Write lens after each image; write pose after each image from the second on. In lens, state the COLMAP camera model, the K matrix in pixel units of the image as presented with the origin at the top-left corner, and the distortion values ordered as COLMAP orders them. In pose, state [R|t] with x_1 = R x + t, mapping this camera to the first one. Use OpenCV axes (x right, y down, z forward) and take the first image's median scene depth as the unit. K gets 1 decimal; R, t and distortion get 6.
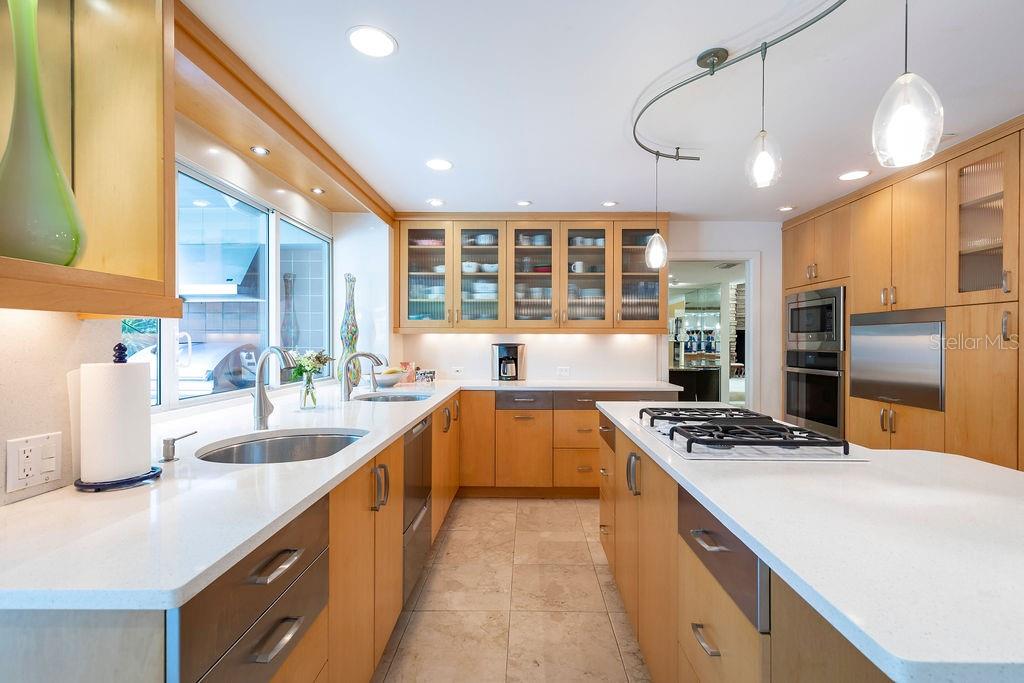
lens RADIAL K [[464.1, 0, 521.3], [0, 464.1, 341.4], [0, 0, 1]] dist [0.010904, -0.002969]
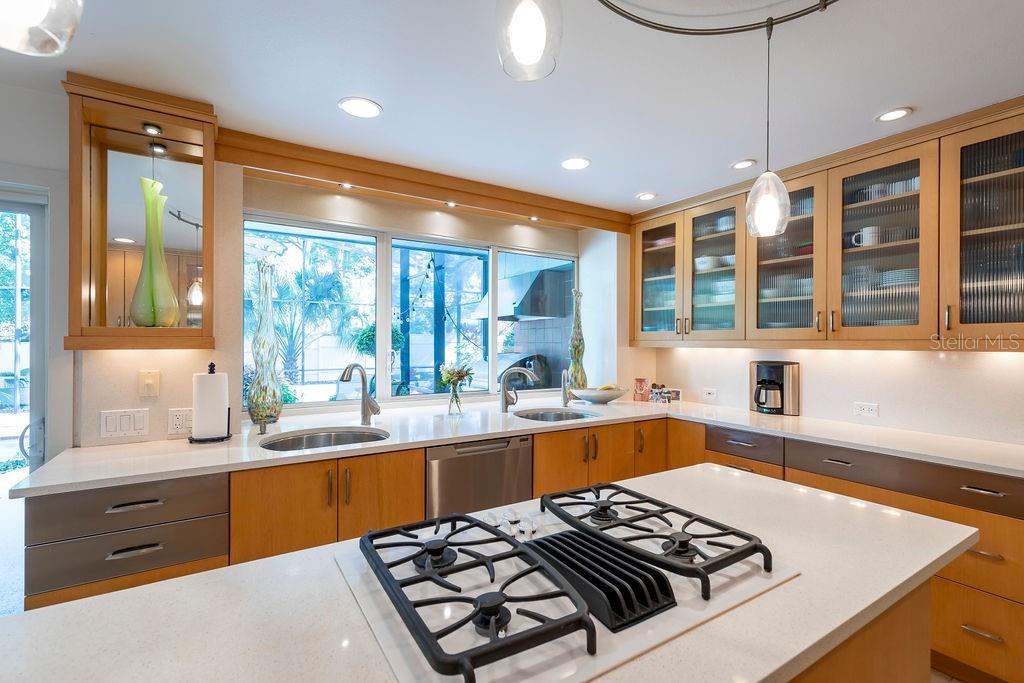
lens RADIAL K [[464.1, 0, 517.5], [0, 464.1, 343.8], [0, 0, 1]] dist [0.010904, -0.002969]
pose [[0.552689, 0.000103, -0.833388, 0.378746], [-0.003561, 0.999991, -0.002238, -0.020413], [0.833380, 0.004205, 0.552685, 0.301656]]
